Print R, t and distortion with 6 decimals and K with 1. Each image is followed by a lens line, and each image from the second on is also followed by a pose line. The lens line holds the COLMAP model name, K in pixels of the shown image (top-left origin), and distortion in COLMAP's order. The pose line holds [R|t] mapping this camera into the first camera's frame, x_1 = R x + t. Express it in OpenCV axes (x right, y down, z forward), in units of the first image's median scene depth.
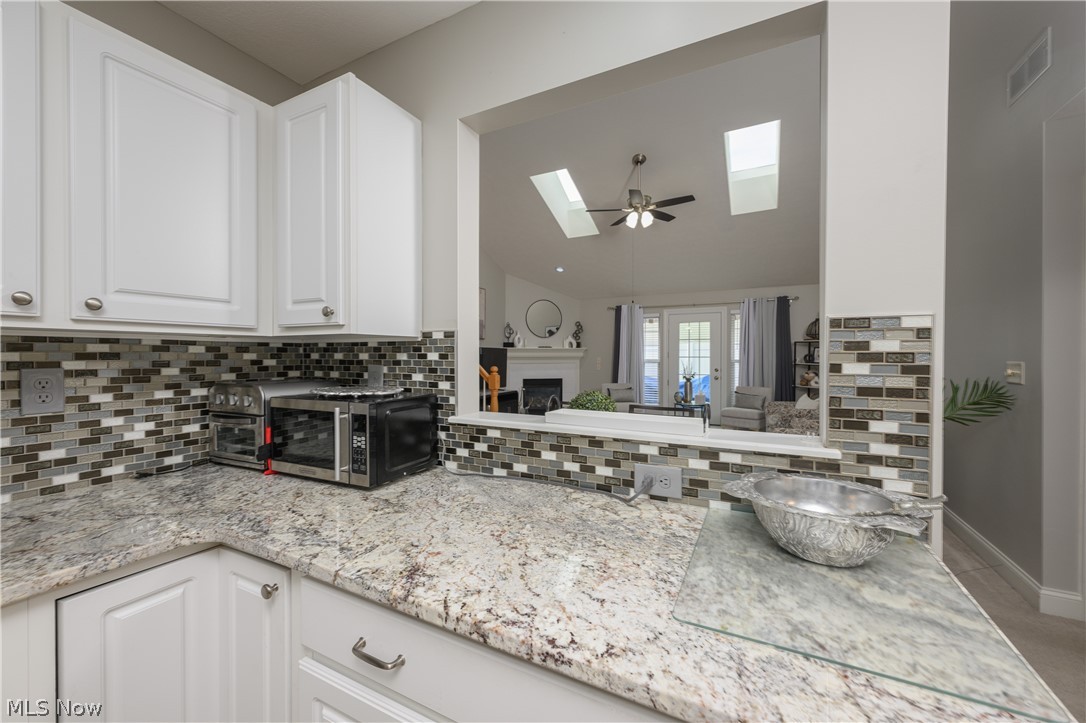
lens RADIAL K [[426.8, 0, 539.8], [0, 426.8, 359.7], [0, 0, 1]] dist [-0.000057, -0.000503]
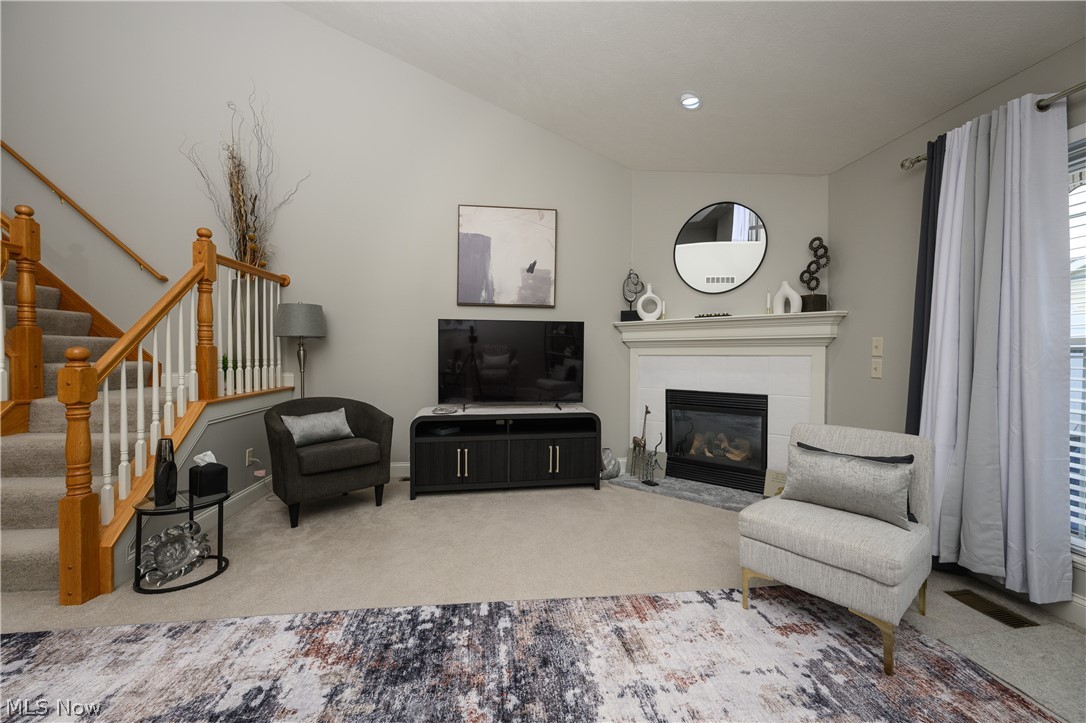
lens RADIAL K [[426.8, 0, 539.7], [0, 426.8, 360.1], [0, 0, 1]] dist [-0.000057, -0.000503]
pose [[0.557289, 0.012969, -0.830217, 1.654392], [-0.010138, 0.999910, 0.008814, 0.072877], [0.830256, 0.003505, 0.557371, 3.950719]]
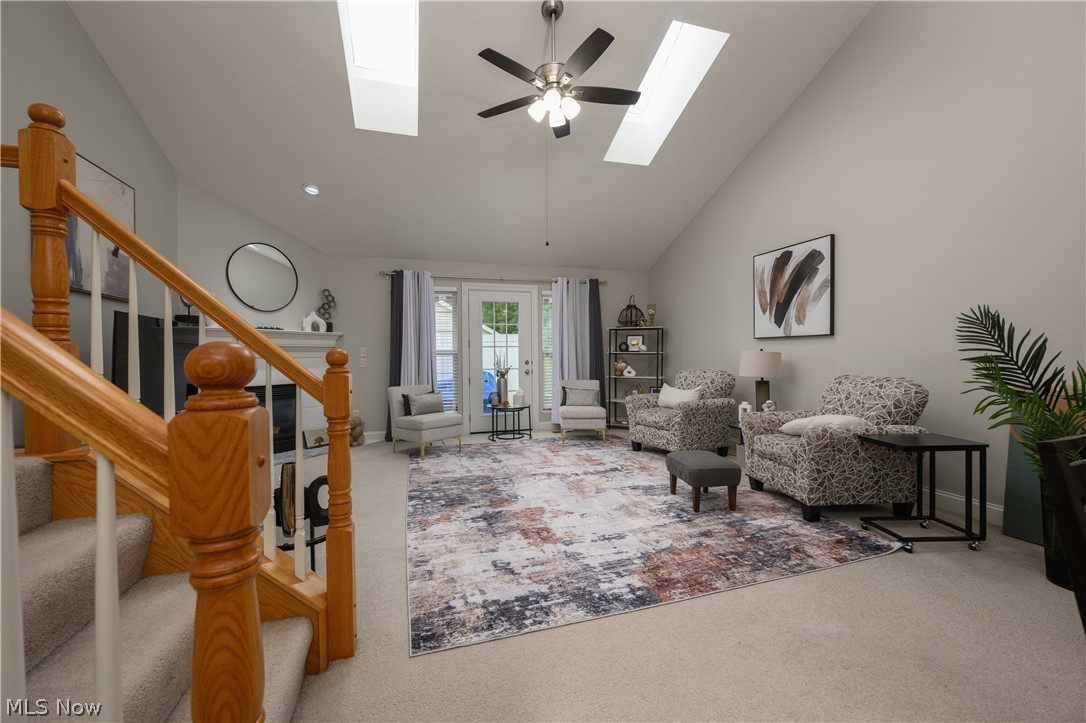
lens RADIAL K [[426.8, 0, 537.4], [0, 426.8, 359.1], [0, 0, 1]] dist [-0.000057, -0.000503]
pose [[0.715862, -0.012720, 0.698126, -0.794877], [0.015787, 0.999873, 0.002030, 0.093001], [-0.698063, 0.009568, 0.715972, 2.242285]]
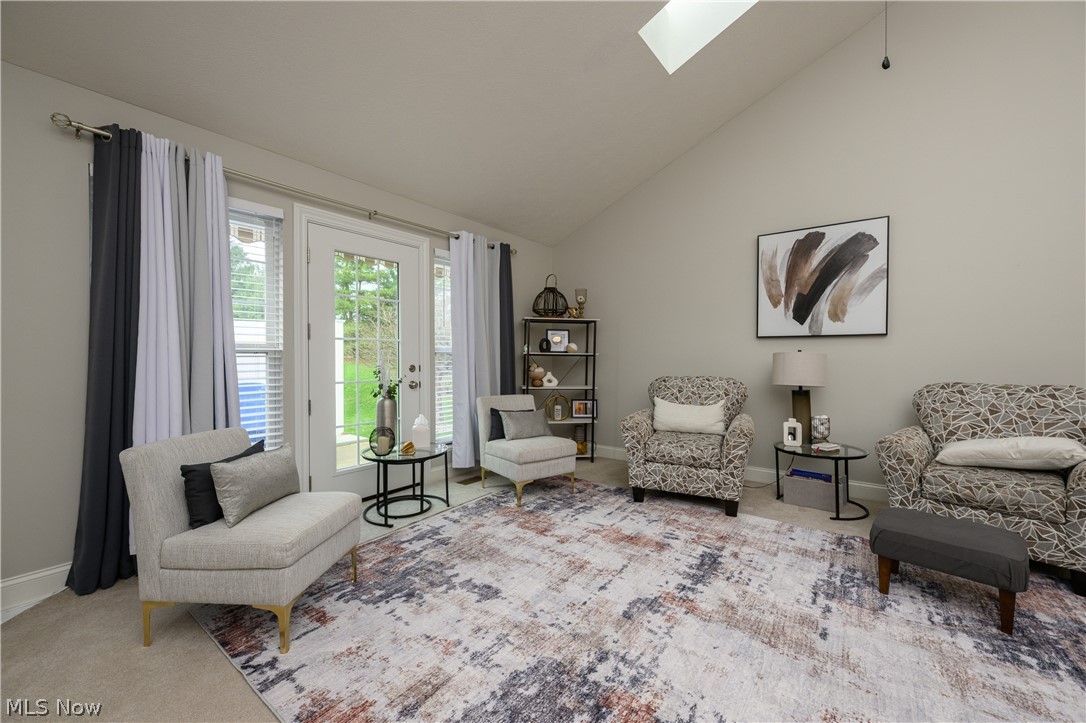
lens RADIAL K [[426.8, 0, 538.6], [0, 426.8, 358.7], [0, 0, 1]] dist [-0.000057, -0.000503]
pose [[0.169562, -0.005925, 0.985502, -0.145786], [0.011236, 0.999929, 0.004078, 0.074482], [-0.985455, 0.010381, 0.169617, 4.378597]]
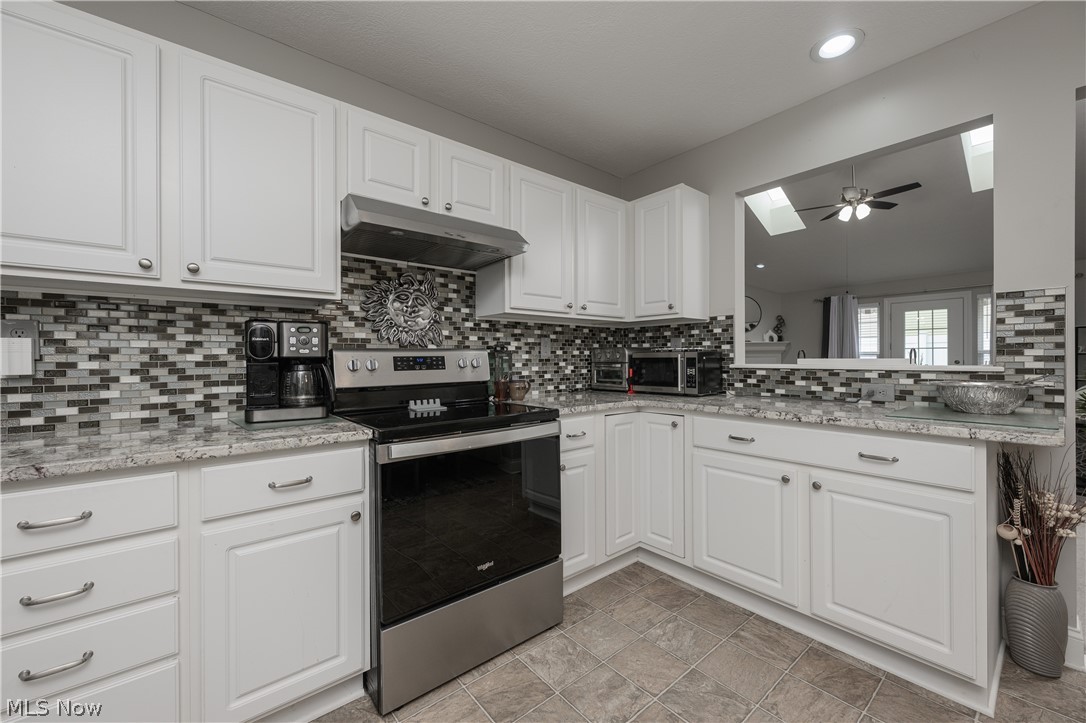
lens RADIAL K [[426.8, 0, 540.6], [0, 426.8, 359.4], [0, 0, 1]] dist [-0.000057, -0.000503]
pose [[0.922022, -0.004575, -0.387111, -0.263729], [0.001957, 0.999972, -0.007159, 0.130470], [0.387133, 0.005843, 0.922005, -0.946062]]
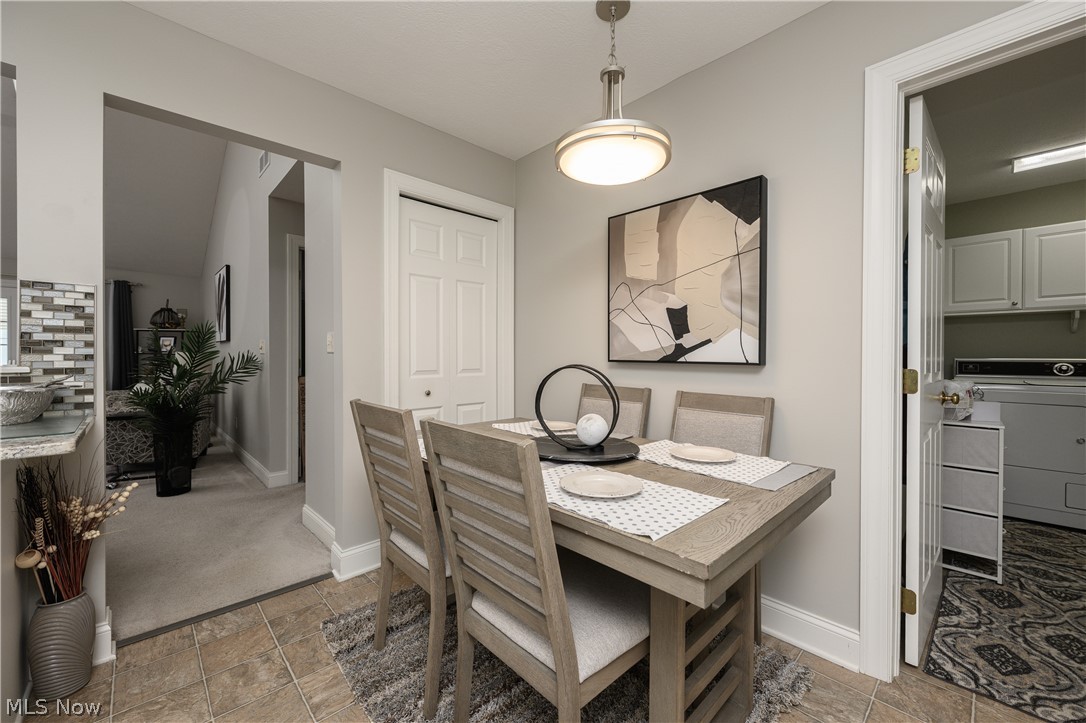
lens RADIAL K [[426.8, 0, 541.3], [0, 426.8, 357.0], [0, 0, 1]] dist [-0.000057, -0.000503]
pose [[0.320782, -0.003695, 0.947146, -0.106289], [0.008637, 0.999962, 0.000976, 0.130873], [-0.947114, 0.007867, 0.320802, -0.843212]]
